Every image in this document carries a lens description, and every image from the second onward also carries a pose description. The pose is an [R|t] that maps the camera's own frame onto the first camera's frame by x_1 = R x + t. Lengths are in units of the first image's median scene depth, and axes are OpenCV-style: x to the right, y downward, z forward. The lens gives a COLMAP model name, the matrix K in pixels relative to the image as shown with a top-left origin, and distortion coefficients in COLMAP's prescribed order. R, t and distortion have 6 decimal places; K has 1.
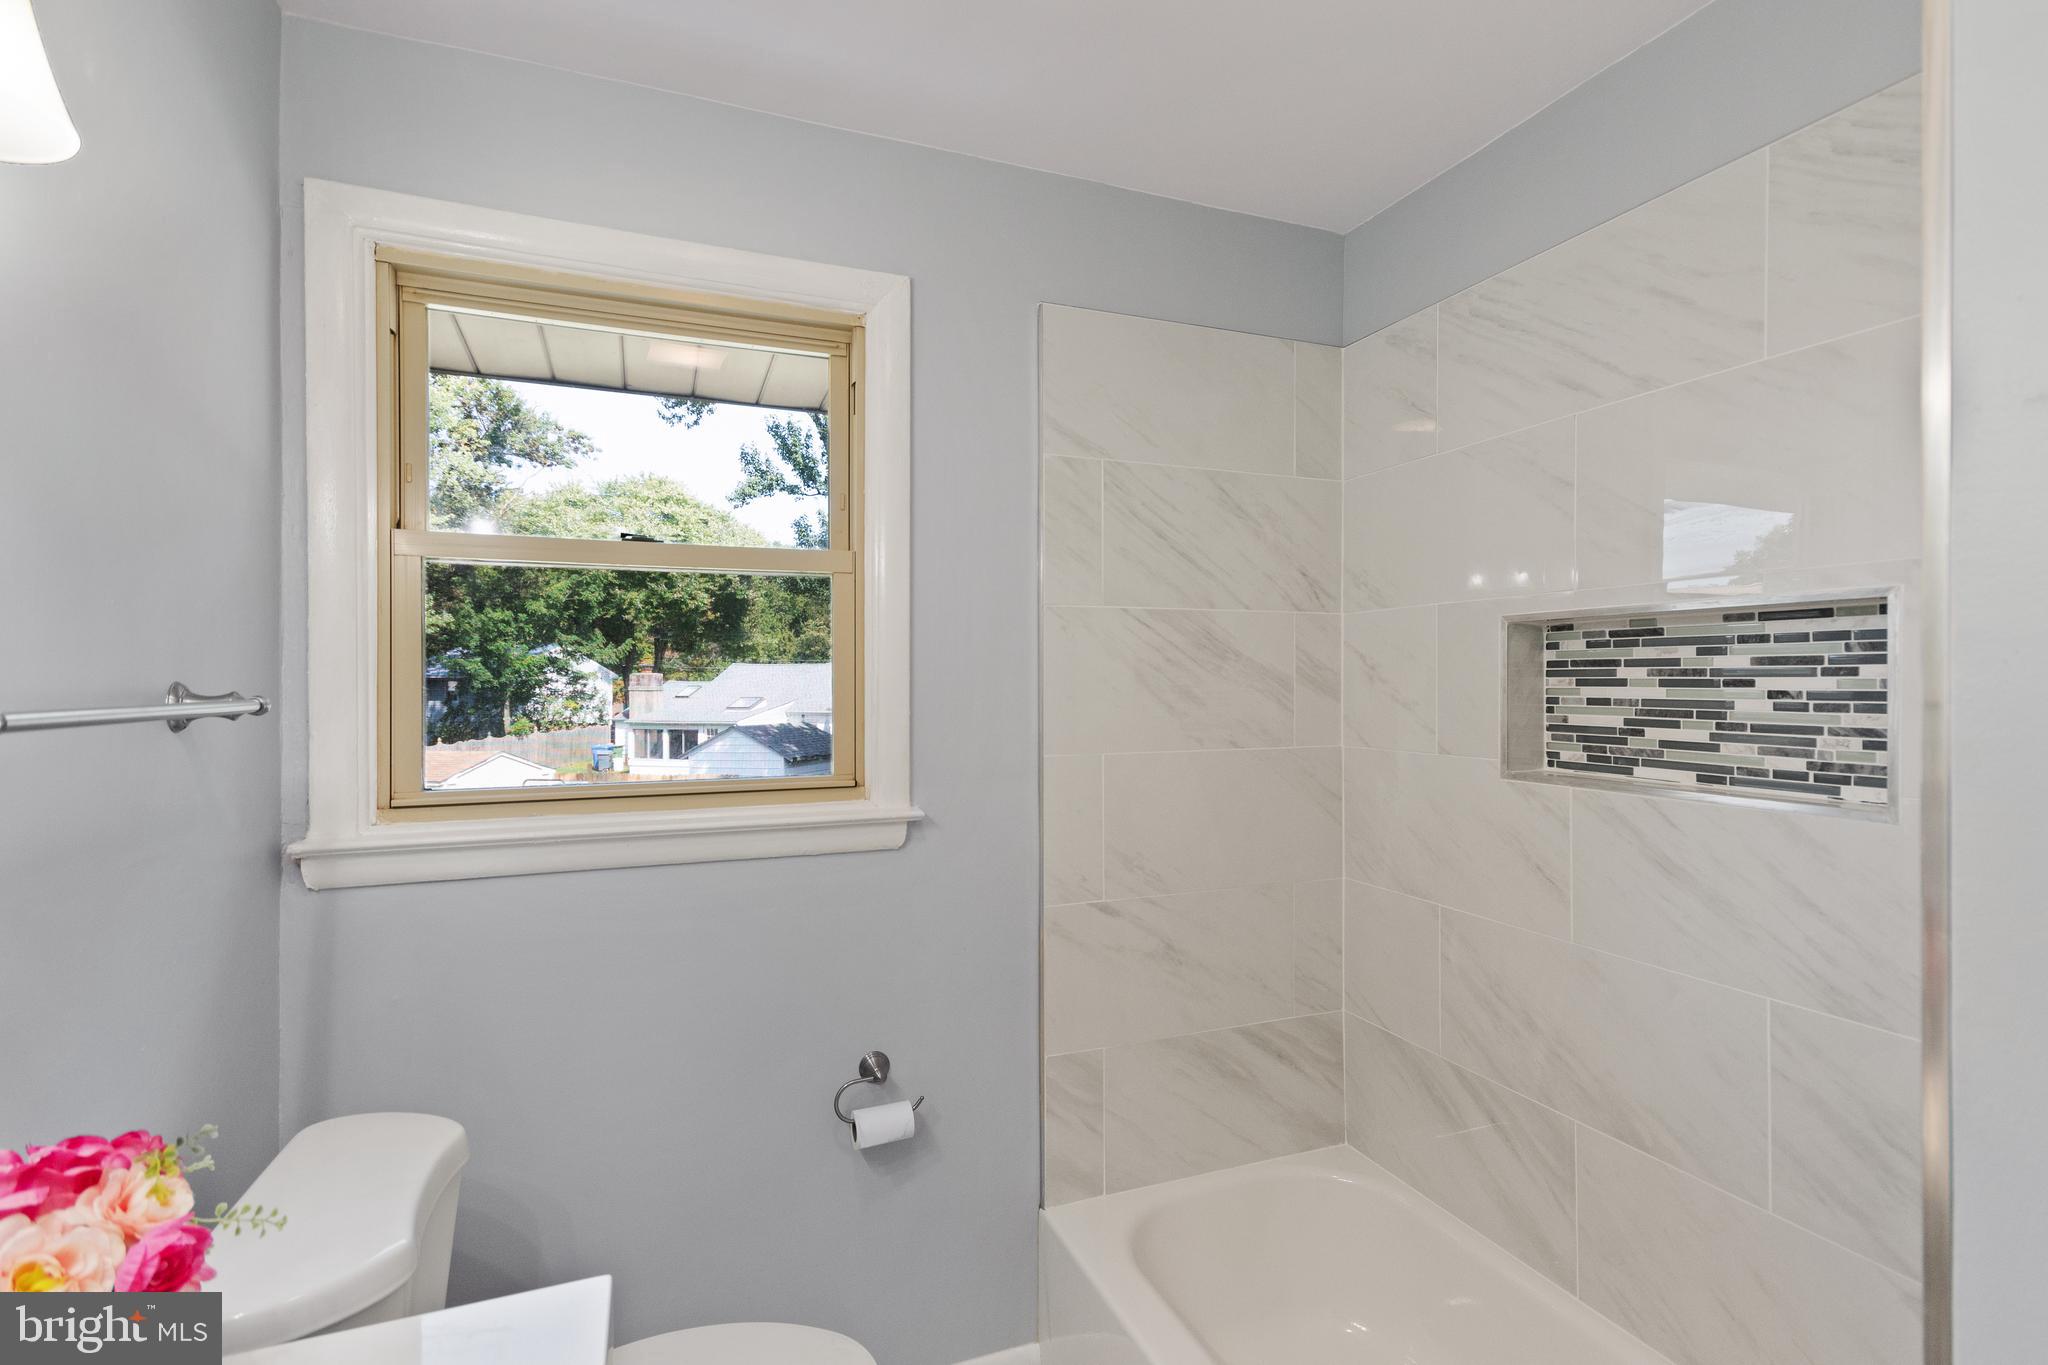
lens RADIAL K [[963.2, 0, 1028.1], [0, 963.2, 682.5], [0, 0, 1]] dist [0.009654, -0.006203]
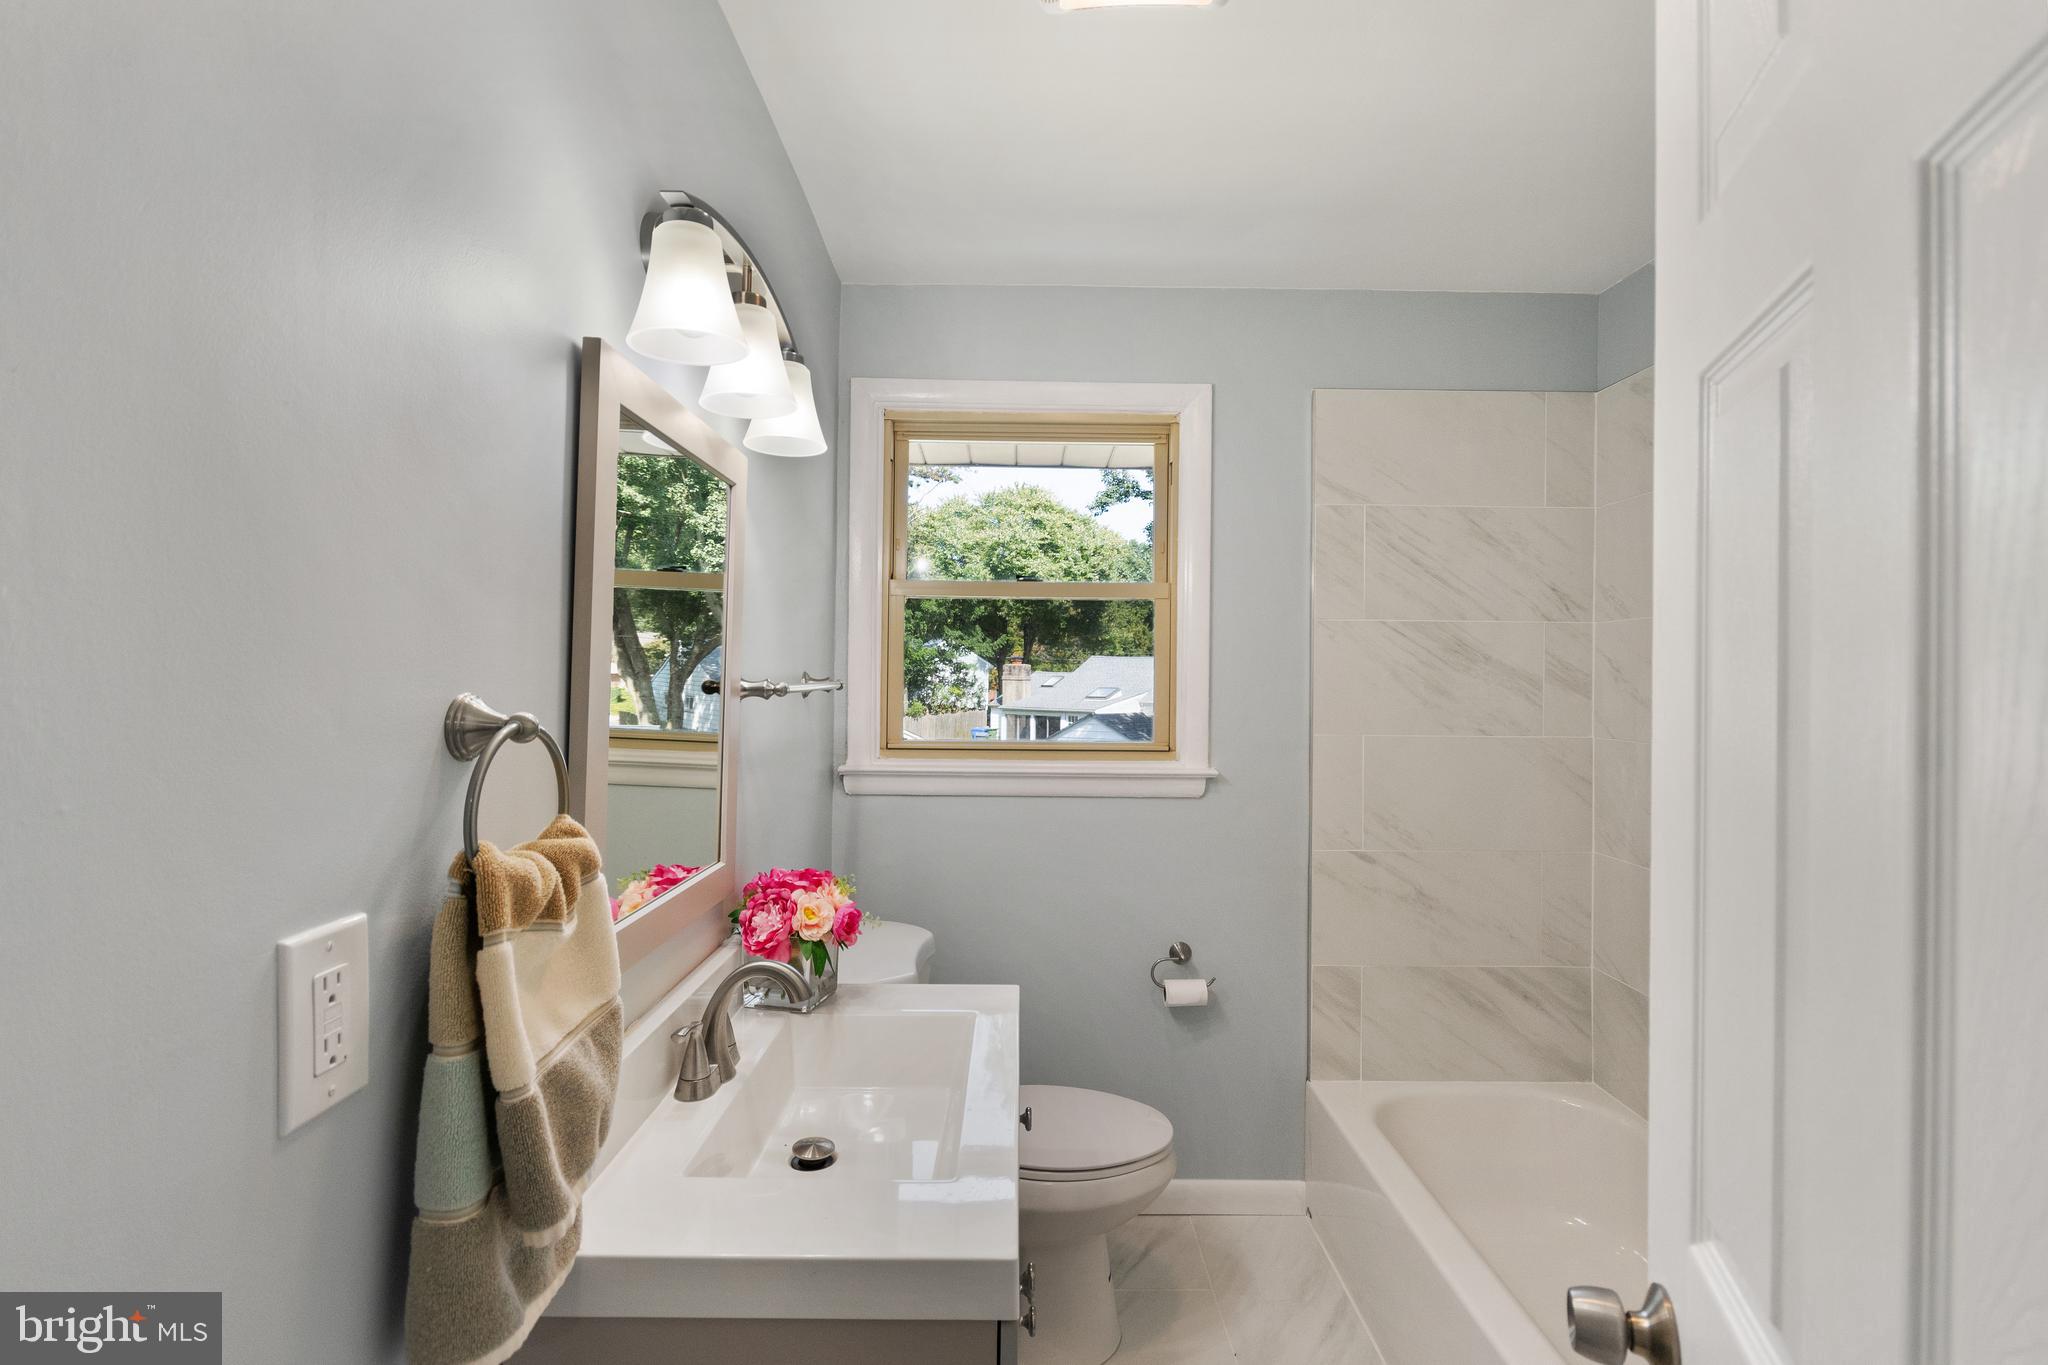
lens RADIAL K [[963.2, 0, 1008.0], [0, 963.2, 646.9], [0, 0, 1]] dist [0.009654, -0.006203]
pose [[0.926944, 0.002473, -0.375192, 0.123246], [-0.013341, 0.999563, -0.026371, -0.003023], [0.374963, 0.029450, 0.926572, -0.371876]]
